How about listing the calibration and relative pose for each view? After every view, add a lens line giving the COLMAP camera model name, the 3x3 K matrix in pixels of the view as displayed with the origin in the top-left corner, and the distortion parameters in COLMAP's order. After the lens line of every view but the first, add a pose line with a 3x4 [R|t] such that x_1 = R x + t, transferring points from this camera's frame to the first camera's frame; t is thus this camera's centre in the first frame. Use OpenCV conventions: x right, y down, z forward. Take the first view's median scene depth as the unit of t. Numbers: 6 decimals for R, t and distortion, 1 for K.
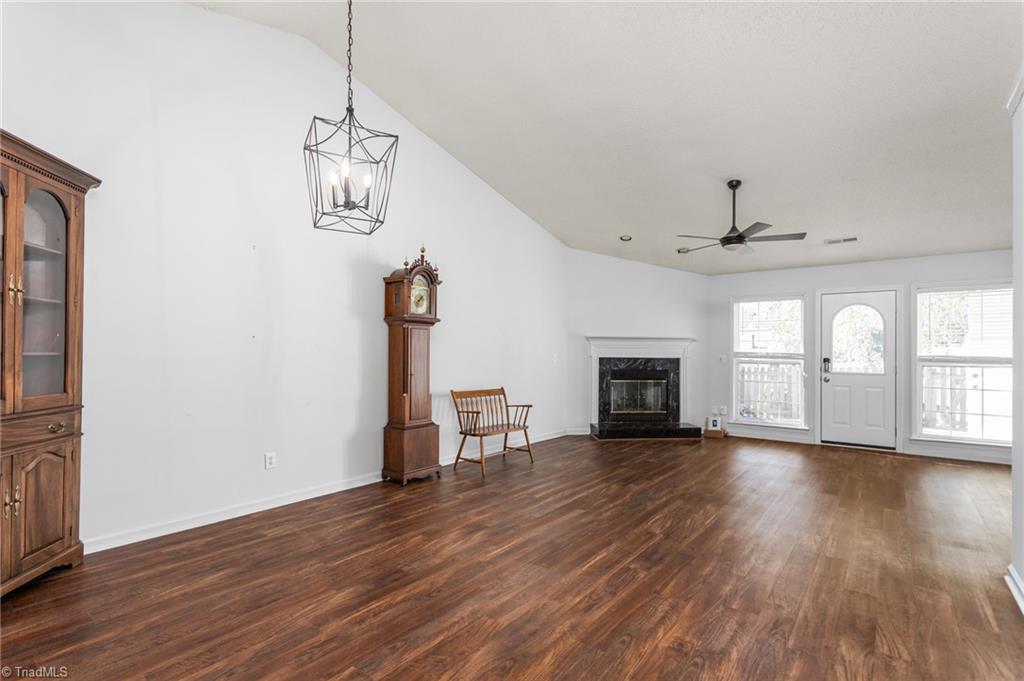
lens RADIAL K [[487.2, 0, 502.8], [0, 487.2, 350.5], [0, 0, 1]] dist [0.000836, 0.000271]
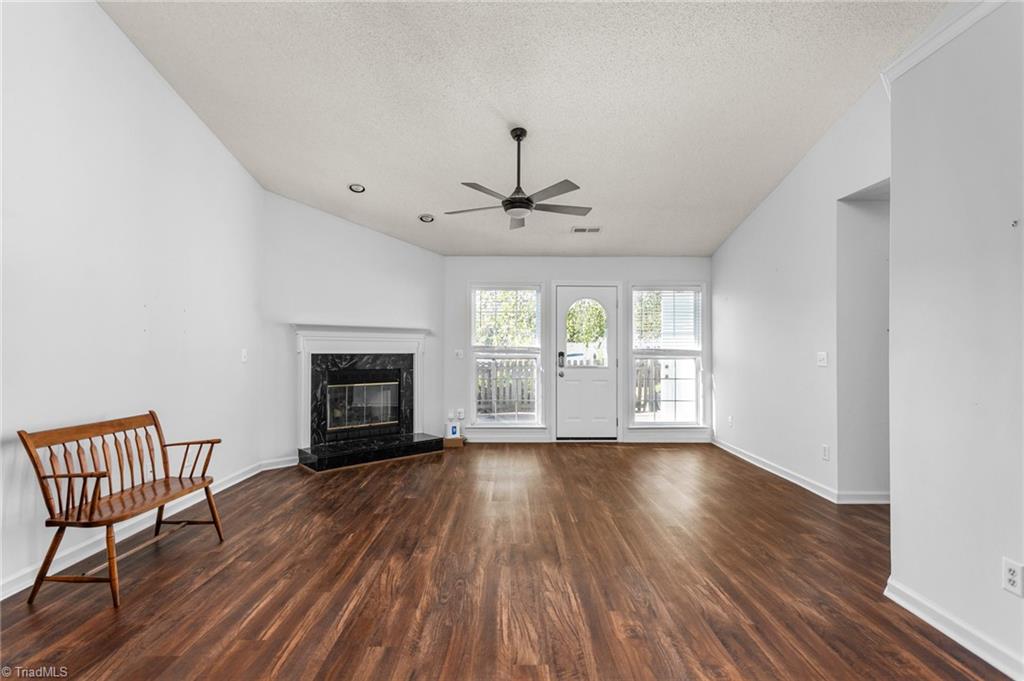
lens RADIAL K [[487.2, 0, 502.8], [0, 487.2, 350.5], [0, 0, 1]] dist [0.000836, 0.000271]
pose [[0.776830, -0.005690, 0.629685, -0.039669], [0.000073, 0.999960, 0.008946, 0.003822], [-0.629710, -0.006903, 0.776799, 0.350346]]
